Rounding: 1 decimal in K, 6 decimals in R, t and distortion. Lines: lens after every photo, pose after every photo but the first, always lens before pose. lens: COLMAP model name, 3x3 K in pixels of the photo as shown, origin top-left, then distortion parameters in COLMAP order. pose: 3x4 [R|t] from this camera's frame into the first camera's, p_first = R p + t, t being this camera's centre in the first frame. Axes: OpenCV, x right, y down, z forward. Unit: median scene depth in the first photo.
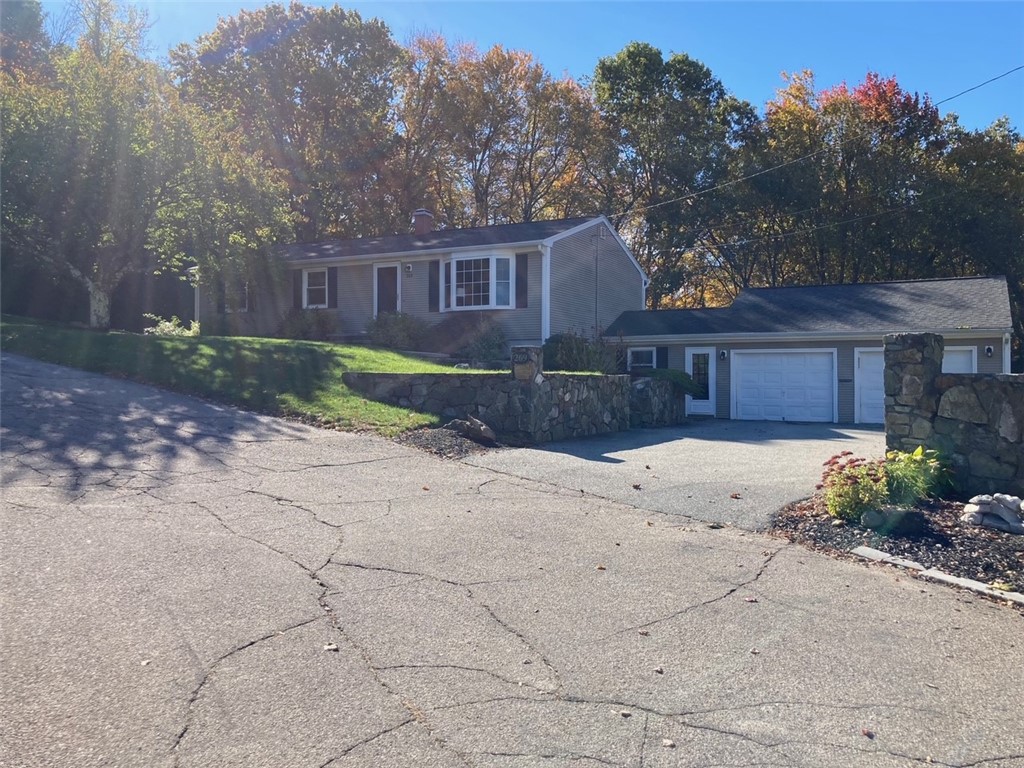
lens RADIAL K [[841.4, 0, 512.0], [0, 841.4, 384.0], [0, 0, 1]] dist [0.051799, -0.036750]
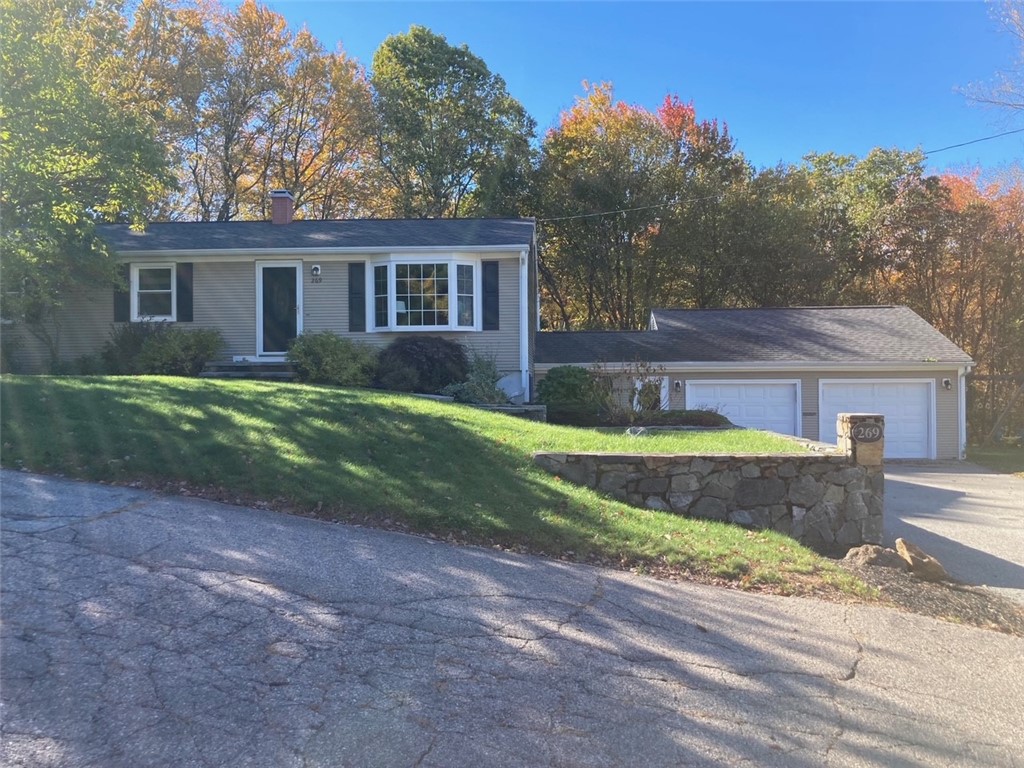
lens RADIAL K [[841.4, 0, 512.0], [0, 841.4, 384.0], [0, 0, 1]] dist [0.051799, -0.036750]
pose [[0.913215, -0.008696, 0.407385, -0.510306], [0.009774, 0.999952, -0.000564, -0.071281], [-0.407360, 0.004497, 0.913256, 0.503999]]
